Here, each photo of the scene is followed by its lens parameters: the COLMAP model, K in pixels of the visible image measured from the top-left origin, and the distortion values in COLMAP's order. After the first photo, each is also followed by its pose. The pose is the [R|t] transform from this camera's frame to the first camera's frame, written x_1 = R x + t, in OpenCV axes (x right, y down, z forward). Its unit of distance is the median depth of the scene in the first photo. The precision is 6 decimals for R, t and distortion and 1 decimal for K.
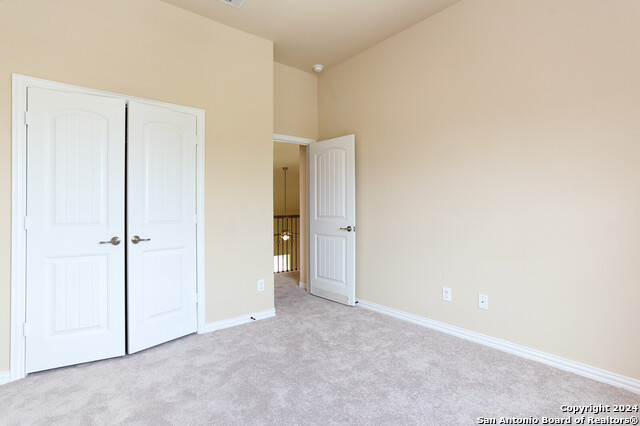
lens RADIAL K [[312.0, 0, 319.4], [0, 312.0, 212.3], [0, 0, 1]] dist [-0.001245, -0.002153]
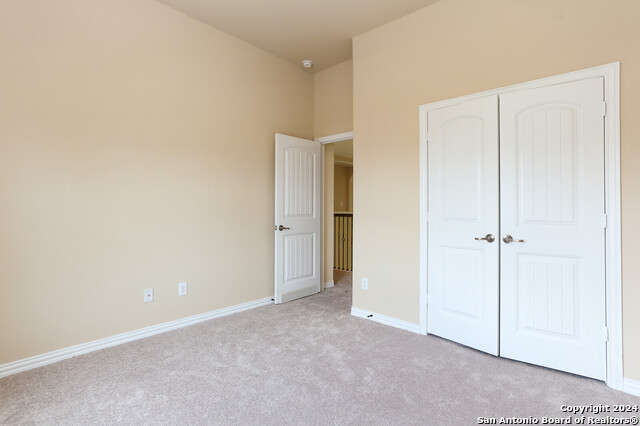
lens RADIAL K [[350.3, 0, 324.8], [0, 350.3, 211.5], [0, 0, 1]] dist [0.029384, 0.005712]
pose [[0.141215, 0.018541, -0.989805, 0.398487], [-0.012479, 0.999778, 0.016948, -0.006715], [0.989900, 0.009959, 0.141415, 0.316332]]
